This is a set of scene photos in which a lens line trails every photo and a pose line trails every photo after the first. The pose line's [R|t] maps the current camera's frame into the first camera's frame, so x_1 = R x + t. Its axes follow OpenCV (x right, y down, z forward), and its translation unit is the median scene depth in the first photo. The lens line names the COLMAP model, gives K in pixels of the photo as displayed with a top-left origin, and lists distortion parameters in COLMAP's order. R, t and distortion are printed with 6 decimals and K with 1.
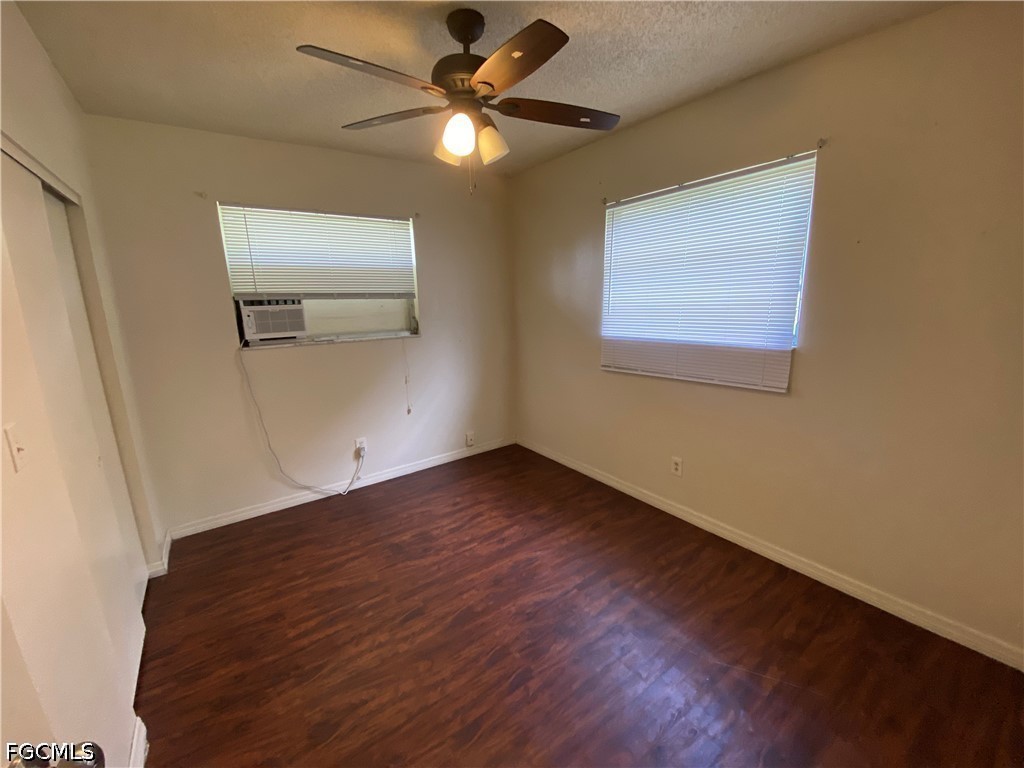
lens RADIAL K [[421.6, 0, 509.2], [0, 421.6, 390.3], [0, 0, 1]] dist [-0.004106, -0.001097]
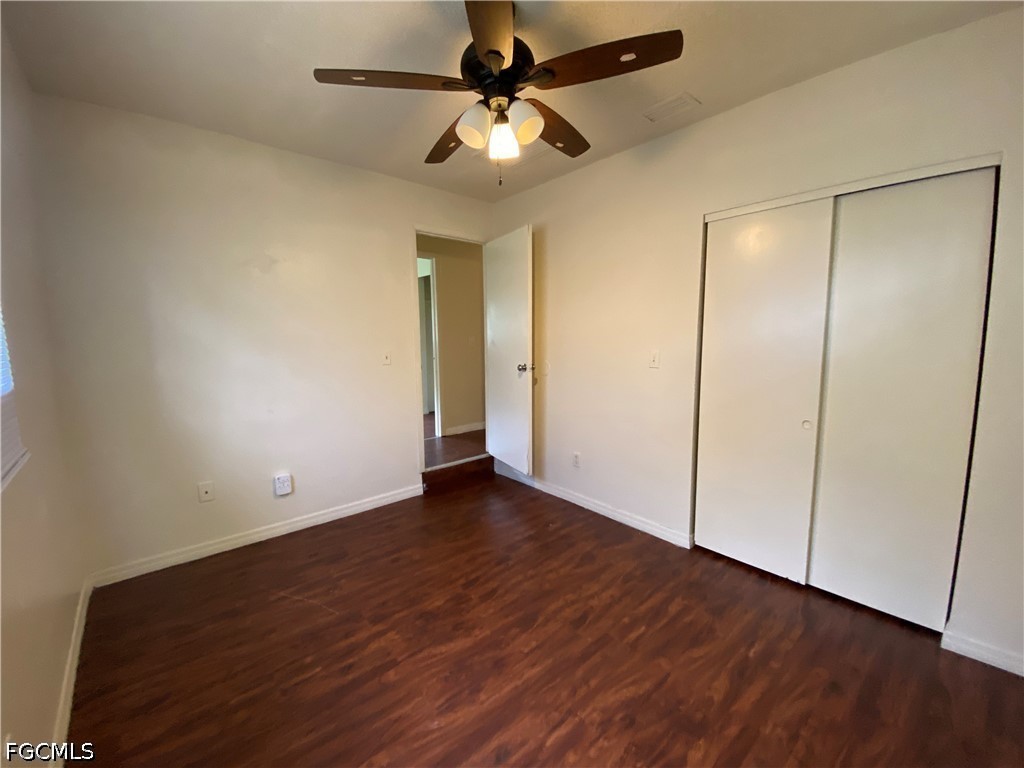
lens RADIAL K [[421.6, 0, 513.3], [0, 421.6, 384.9], [0, 0, 1]] dist [-0.004106, -0.001097]
pose [[-0.994069, 0.050810, -0.096151, -0.008364], [0.016237, 0.943577, 0.330754, -0.292542], [0.107532, 0.327231, -0.938806, 1.641622]]
